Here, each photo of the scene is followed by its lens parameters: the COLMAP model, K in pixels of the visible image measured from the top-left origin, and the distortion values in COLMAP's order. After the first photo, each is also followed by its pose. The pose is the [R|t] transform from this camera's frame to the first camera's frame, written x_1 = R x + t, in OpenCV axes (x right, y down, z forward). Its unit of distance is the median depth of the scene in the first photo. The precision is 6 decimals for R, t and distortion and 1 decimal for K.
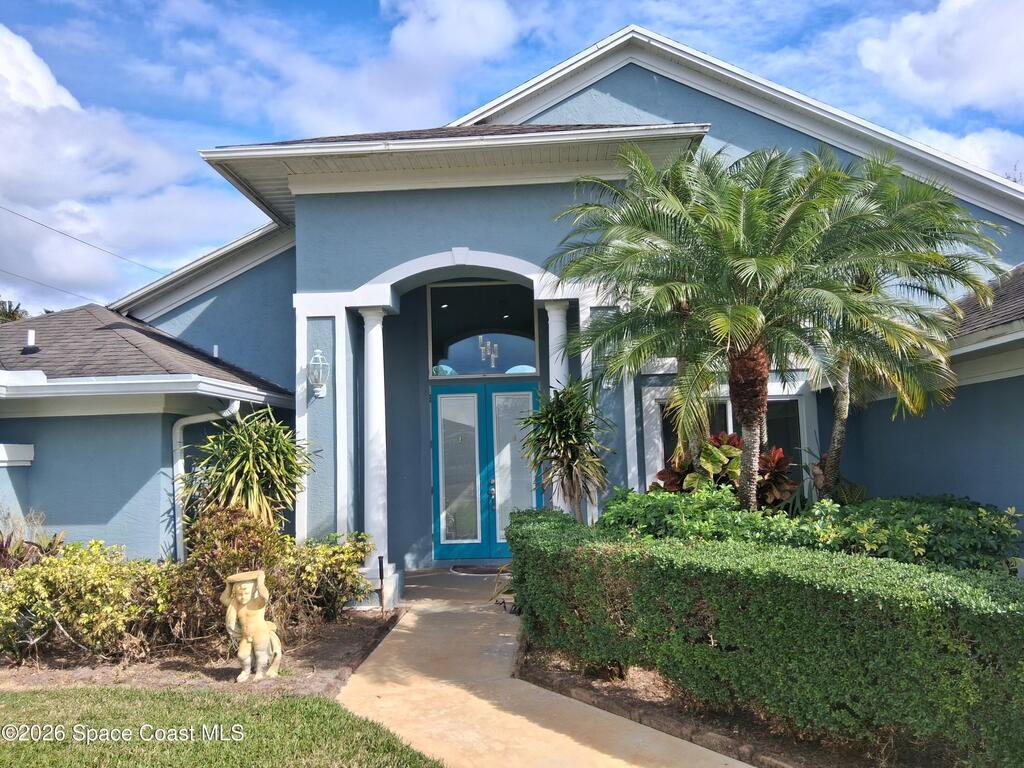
lens RADIAL K [[764.1, 0, 513.7], [0, 764.1, 388.8], [0, 0, 1]] dist [0.118630, -0.193565]
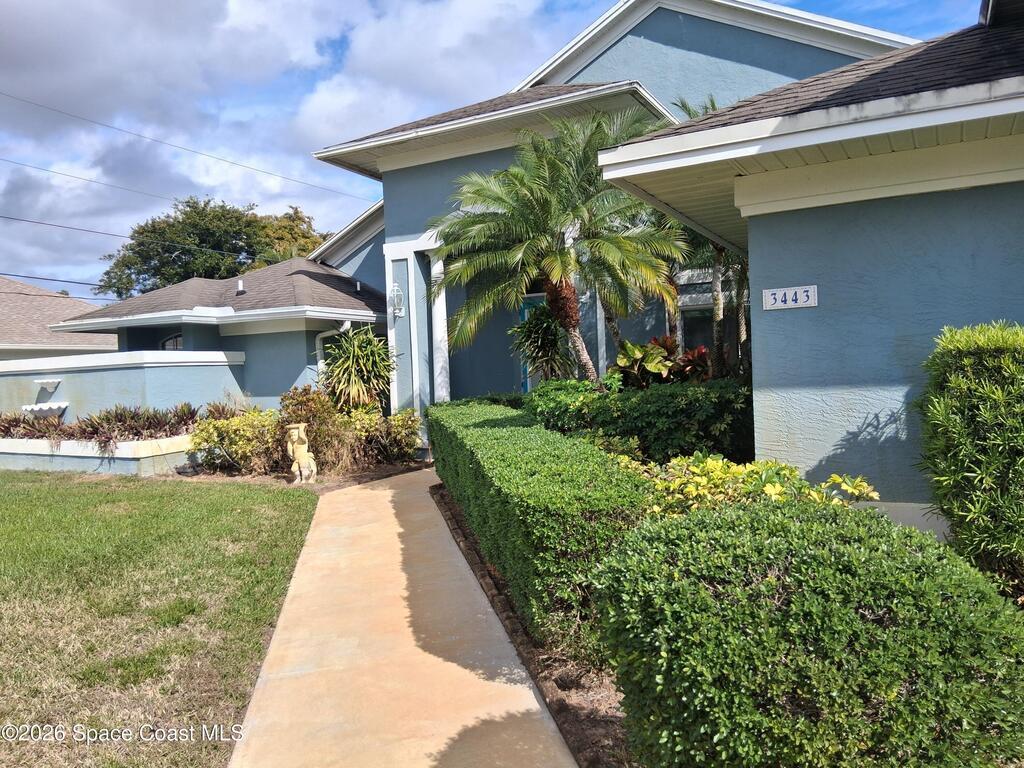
lens RADIAL K [[764.1, 0, 513.7], [0, 764.1, 388.8], [0, 0, 1]] dist [0.118630, -0.193565]
pose [[0.905229, 0.004982, -0.424894, 0.568616], [0.046676, 0.992715, 0.111082, -0.004367], [0.422352, -0.120387, 0.898402, -0.222074]]
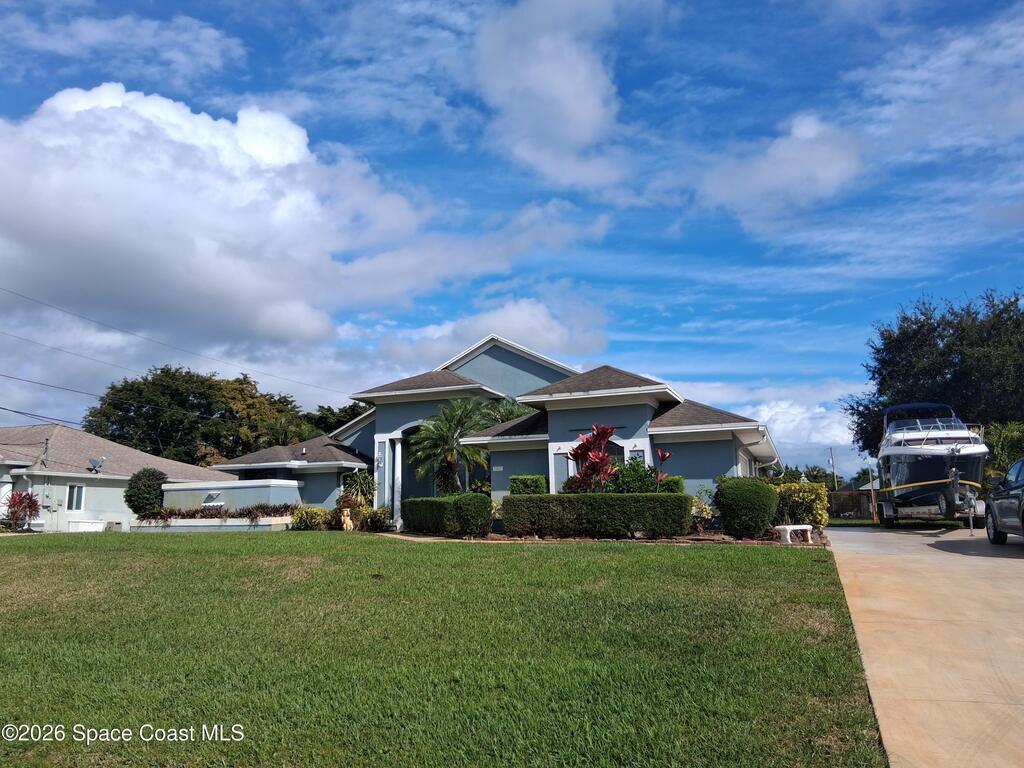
lens RADIAL K [[764.1, 0, 513.7], [0, 764.1, 388.8], [0, 0, 1]] dist [0.118630, -0.193565]
pose [[0.956224, -0.034160, -0.290635, 1.294390], [0.013085, 0.997161, -0.074152, -0.072757], [0.292343, 0.067103, 0.953956, -2.043435]]
